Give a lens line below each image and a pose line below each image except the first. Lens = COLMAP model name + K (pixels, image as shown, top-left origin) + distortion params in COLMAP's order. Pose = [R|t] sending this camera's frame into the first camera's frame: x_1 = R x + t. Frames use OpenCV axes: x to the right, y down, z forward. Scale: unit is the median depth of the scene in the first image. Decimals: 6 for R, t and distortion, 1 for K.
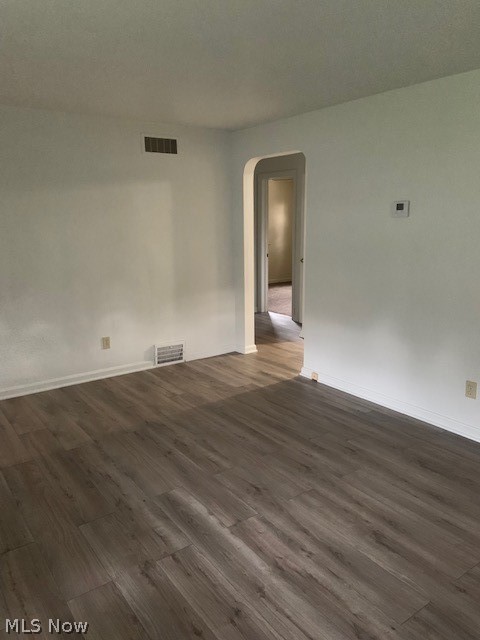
lens RADIAL K [[481.1, 0, 244.3], [0, 481.1, 318.6], [0, 0, 1]] dist [0.131358, -0.161492]
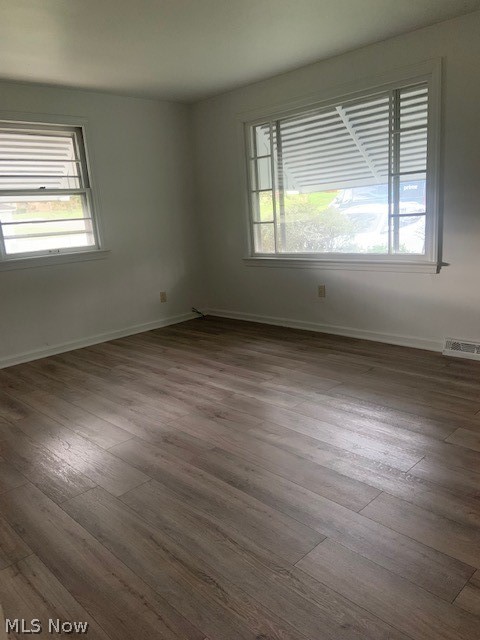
lens RADIAL K [[481.1, 0, 244.3], [0, 481.1, 318.6], [0, 0, 1]] dist [0.131358, -0.161492]
pose [[-0.987707, 0.098282, -0.121557, 0.089685], [0.038765, 0.907332, 0.418624, -0.339299], [0.151436, 0.408766, -0.899988, 2.151514]]
